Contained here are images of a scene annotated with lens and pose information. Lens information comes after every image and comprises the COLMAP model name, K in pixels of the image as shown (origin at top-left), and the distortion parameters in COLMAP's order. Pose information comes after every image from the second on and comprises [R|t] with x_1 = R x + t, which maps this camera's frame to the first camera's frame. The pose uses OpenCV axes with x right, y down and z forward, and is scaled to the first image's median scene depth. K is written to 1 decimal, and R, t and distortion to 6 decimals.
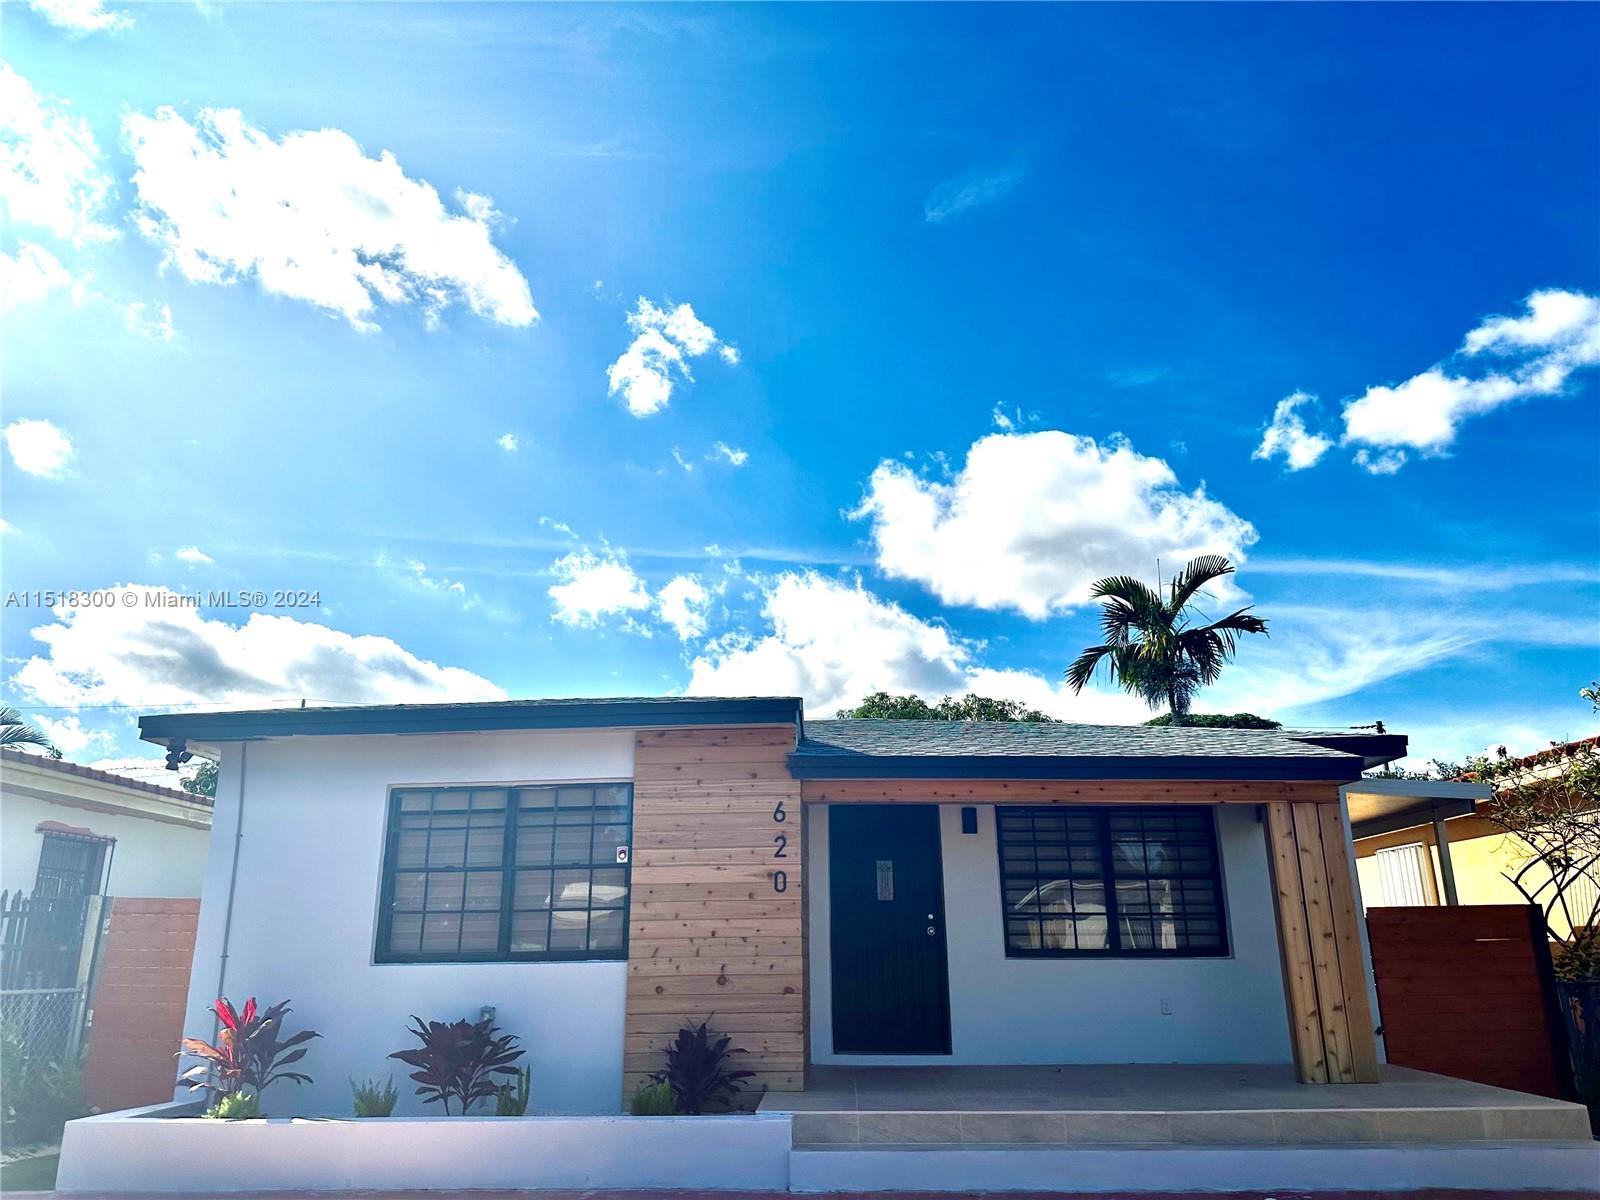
lens RADIAL K [[1133.2, 0, 800.0], [0, 1133.2, 600.0], [0, 0, 1]] dist [0.002549, -0.000941]
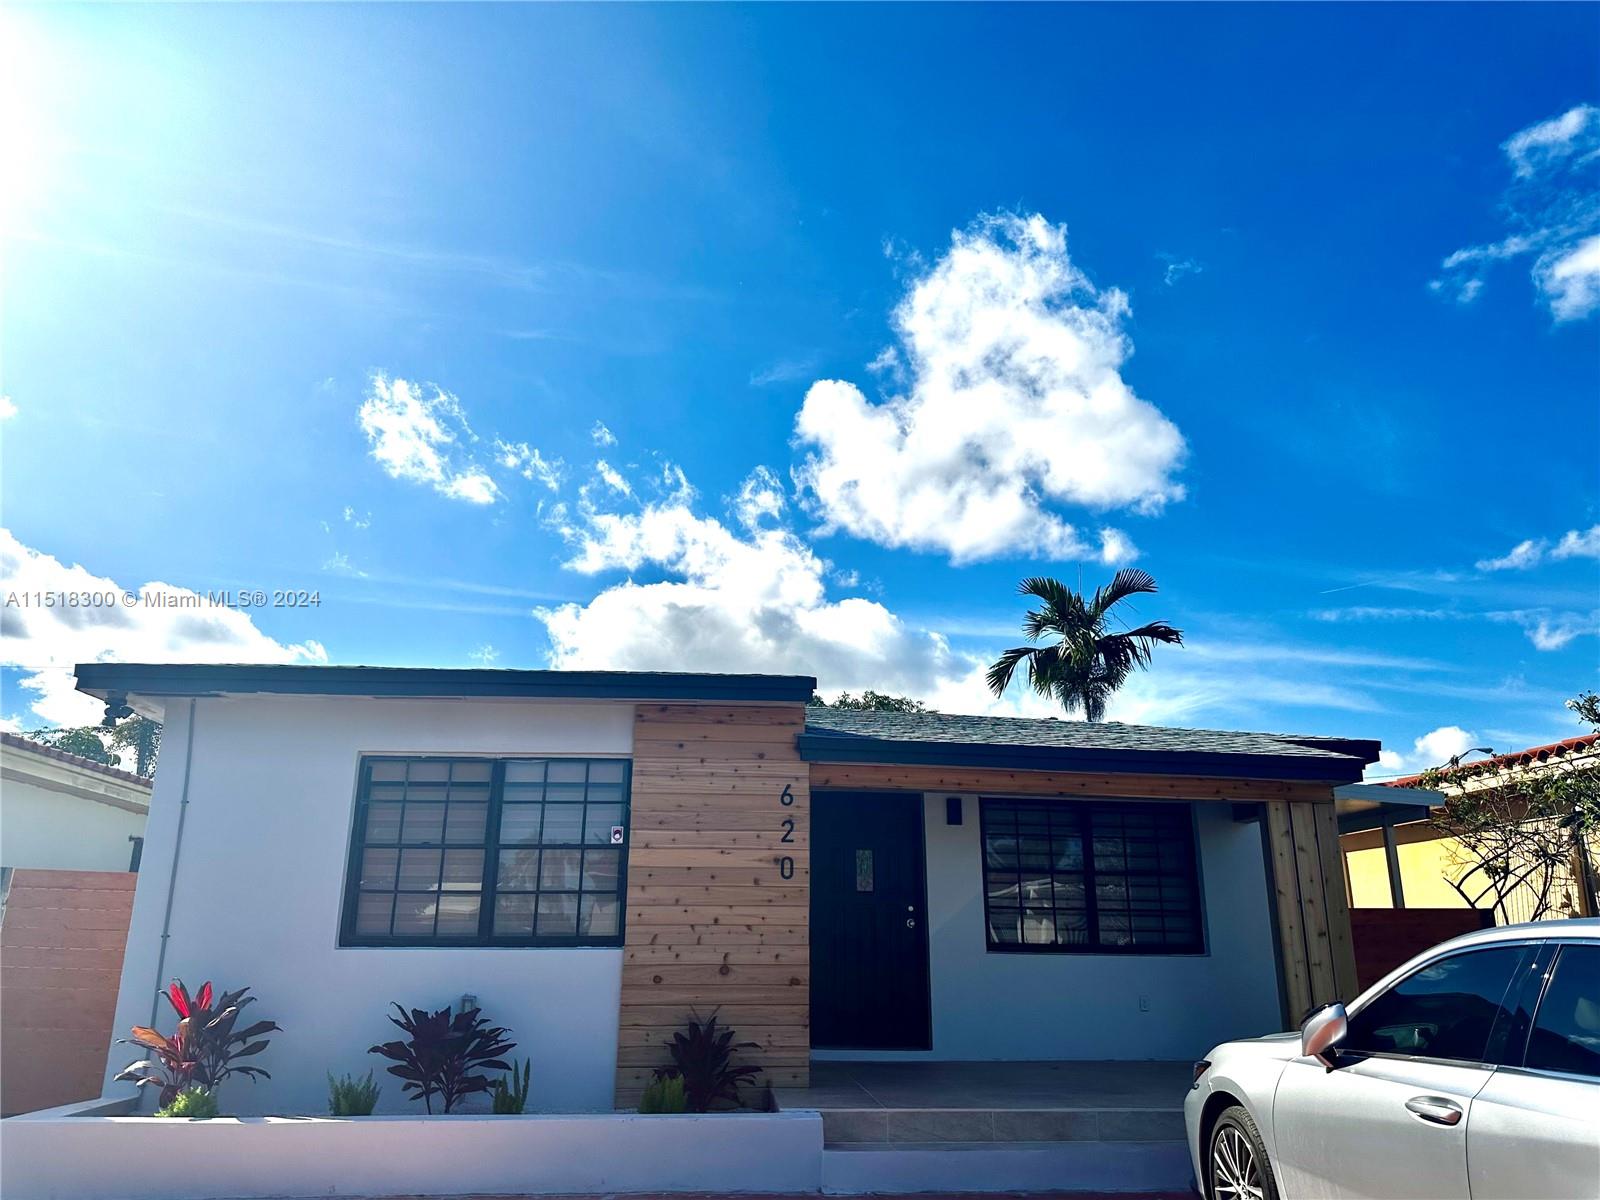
lens RADIAL K [[1133.2, 0, 800.0], [0, 1133.2, 600.0], [0, 0, 1]] dist [0.002549, -0.000941]
pose [[0.991433, 0.052570, 0.119568, -0.128116], [-0.052888, 0.998600, -0.000515, 0.022950], [-0.119428, -0.005813, 0.992826, 0.052640]]
